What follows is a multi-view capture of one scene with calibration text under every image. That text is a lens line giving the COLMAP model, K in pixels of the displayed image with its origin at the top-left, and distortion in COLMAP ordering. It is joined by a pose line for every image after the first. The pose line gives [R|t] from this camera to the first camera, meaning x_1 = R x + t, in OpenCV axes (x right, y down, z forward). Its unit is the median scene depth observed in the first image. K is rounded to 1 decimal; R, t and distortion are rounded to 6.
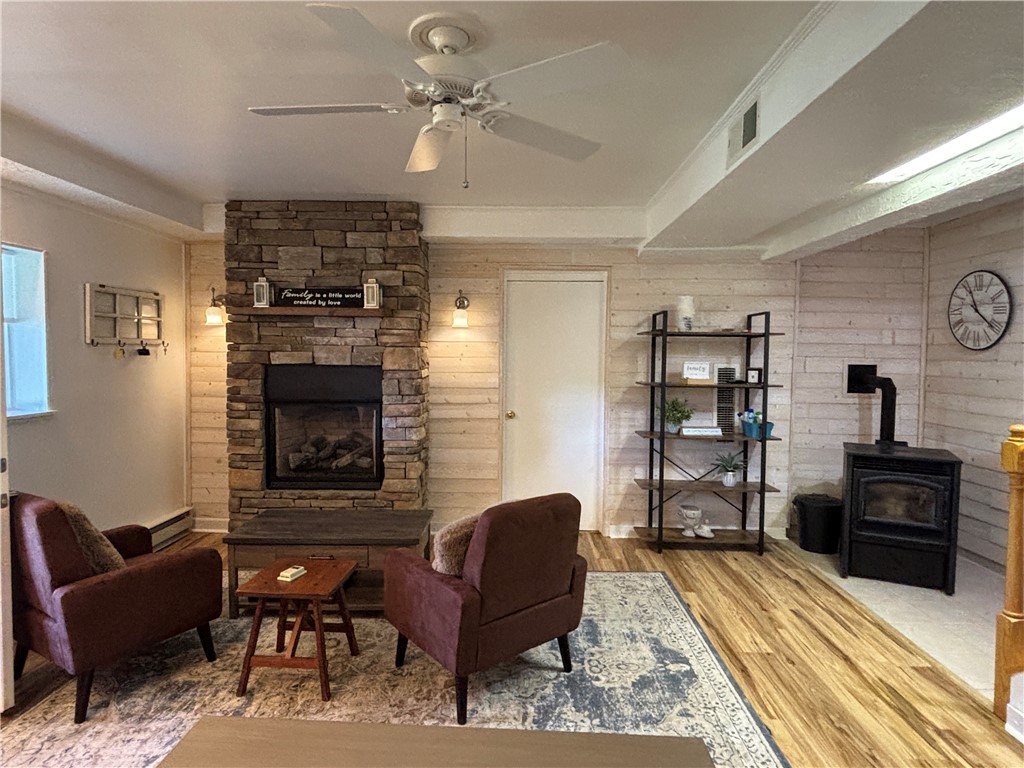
lens RADIAL K [[581.6, 0, 512.8], [0, 581.6, 379.0], [0, 0, 1]] dist [0.023226, -0.009919]
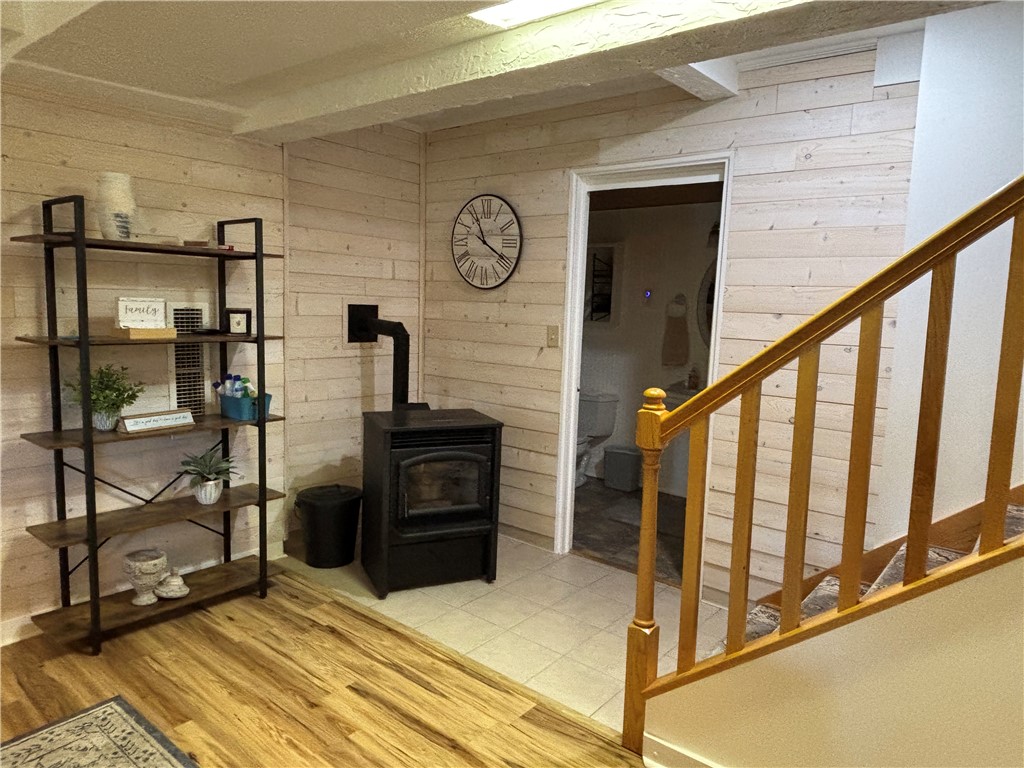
lens RADIAL K [[684.8, 0, 506.9], [0, 684.8, 385.0], [0, 0, 1]] dist [0.012765, -0.026064]
pose [[0.624787, -0.085453, 0.776105, 0.019348], [0.008135, 0.994651, 0.102967, -0.011666], [-0.780753, -0.058019, 0.622140, 0.331312]]
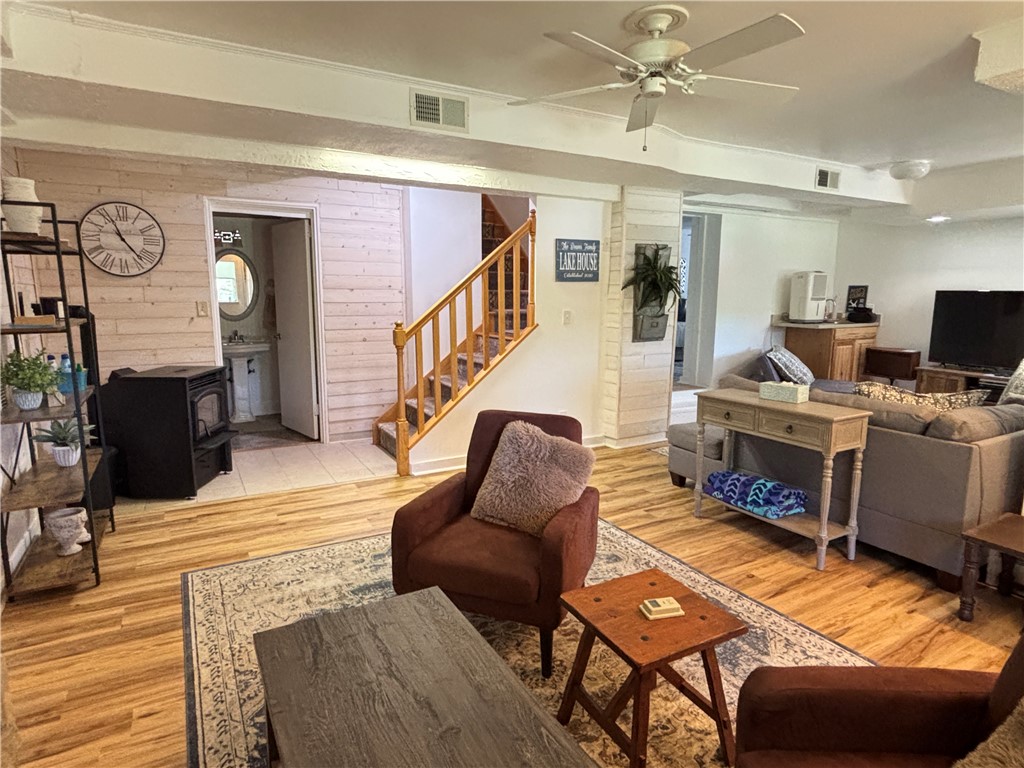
lens RADIAL K [[581.6, 0, 510.1], [0, 581.6, 384.3], [0, 0, 1]] dist [0.023226, -0.009919]
pose [[-0.507206, -0.144201, 0.849675, -0.518308], [0.033540, 0.981853, 0.186654, -0.030555], [-0.861172, 0.123170, -0.493166, 0.916003]]
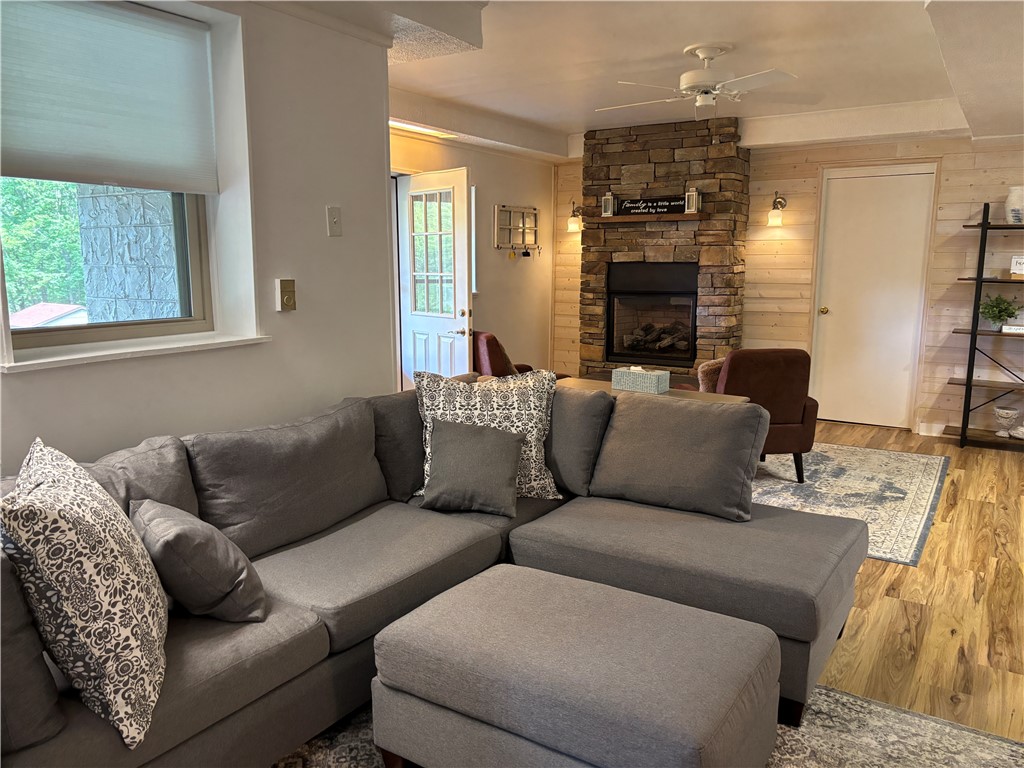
lens RADIAL K [[776.2, 0, 484.9], [0, 776.2, 396.7], [0, 0, 1]] dist [0.006701, -0.029950]
pose [[0.837324, 0.083361, -0.540315, 0.284333], [-0.015153, 0.991466, 0.129484, 0.049925], [0.546497, -0.100233, 0.831441, -0.572055]]
